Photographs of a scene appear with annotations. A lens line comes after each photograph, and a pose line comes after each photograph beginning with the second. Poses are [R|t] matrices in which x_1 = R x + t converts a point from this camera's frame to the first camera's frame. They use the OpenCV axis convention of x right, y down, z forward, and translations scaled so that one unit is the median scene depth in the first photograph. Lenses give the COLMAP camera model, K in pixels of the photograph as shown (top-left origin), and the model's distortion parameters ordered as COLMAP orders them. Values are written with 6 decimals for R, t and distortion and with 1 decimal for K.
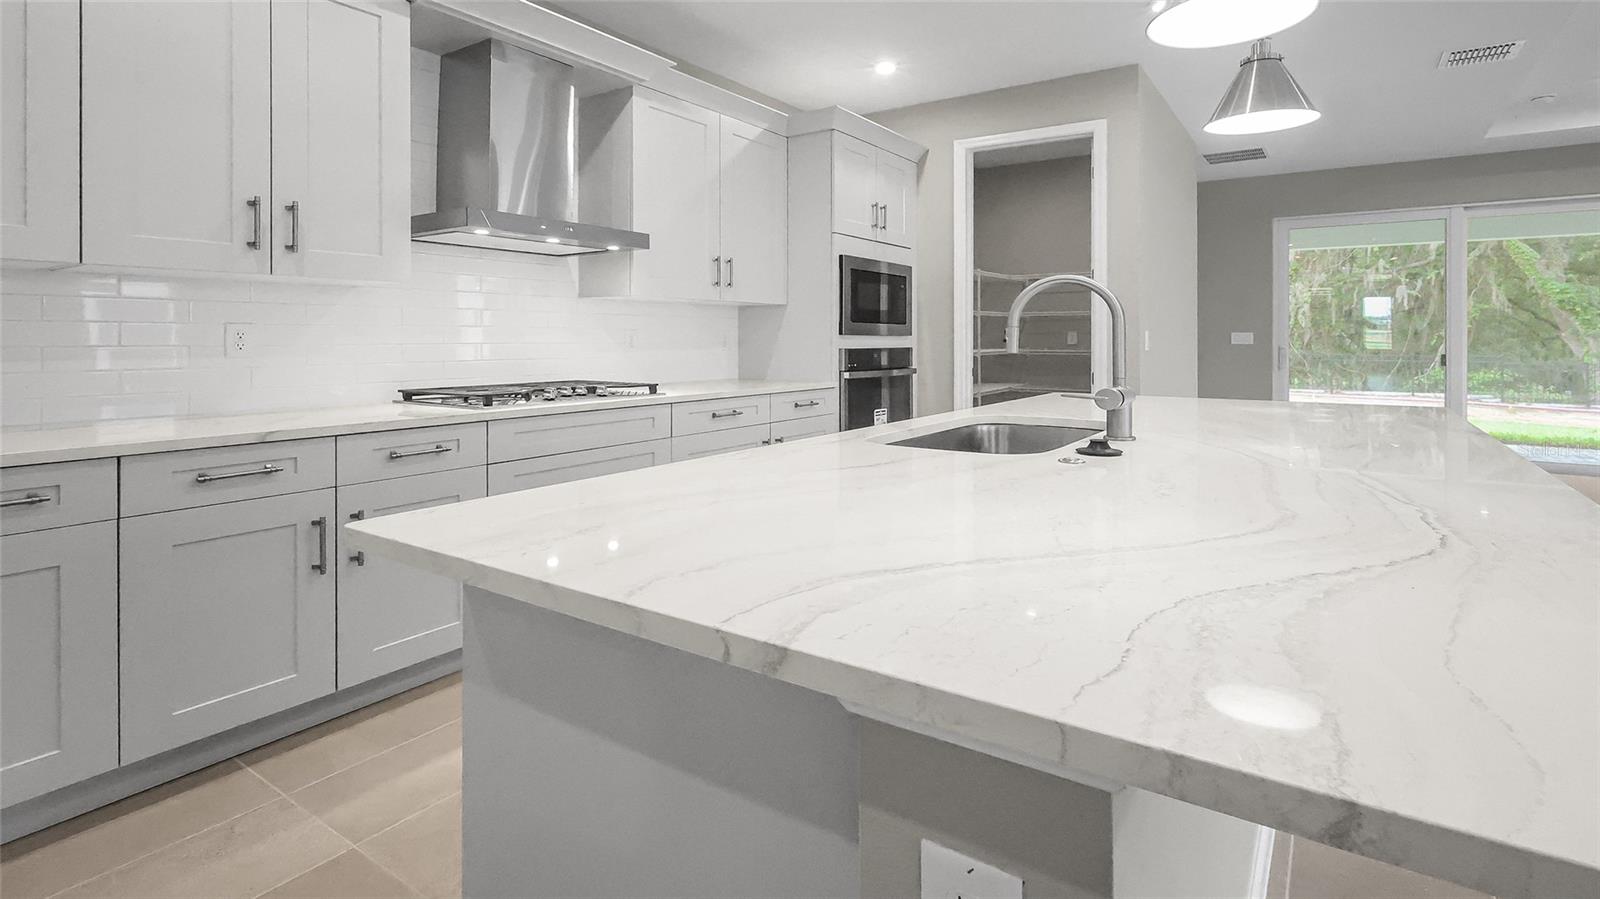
lens RADIAL K [[779.6, 0, 823.9], [0, 779.6, 358.9], [0, 0, 1]] dist [-0.012361, 0.001207]
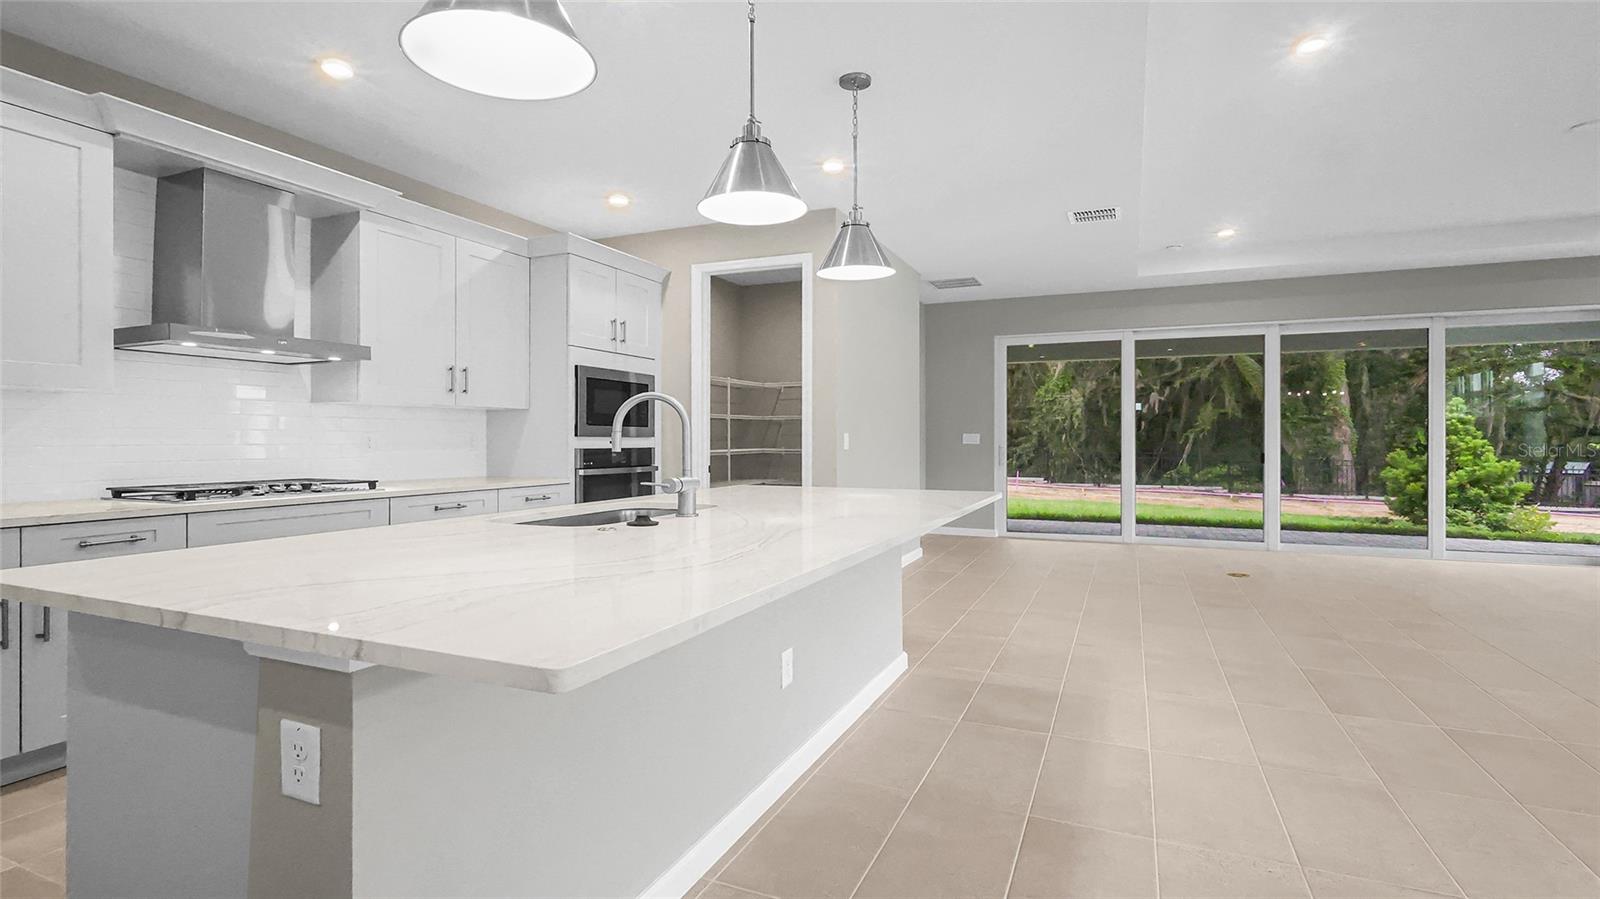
lens RADIAL K [[779.6, 0, 801.9], [0, 779.6, 444.2], [0, 0, 1]] dist [-0.012361, 0.001207]
pose [[0.984336, -0.000466, 0.176301, 0.141916], [0.003620, 0.999839, -0.017570, 0.001154], [-0.176265, 0.017933, 0.984179, -0.150955]]
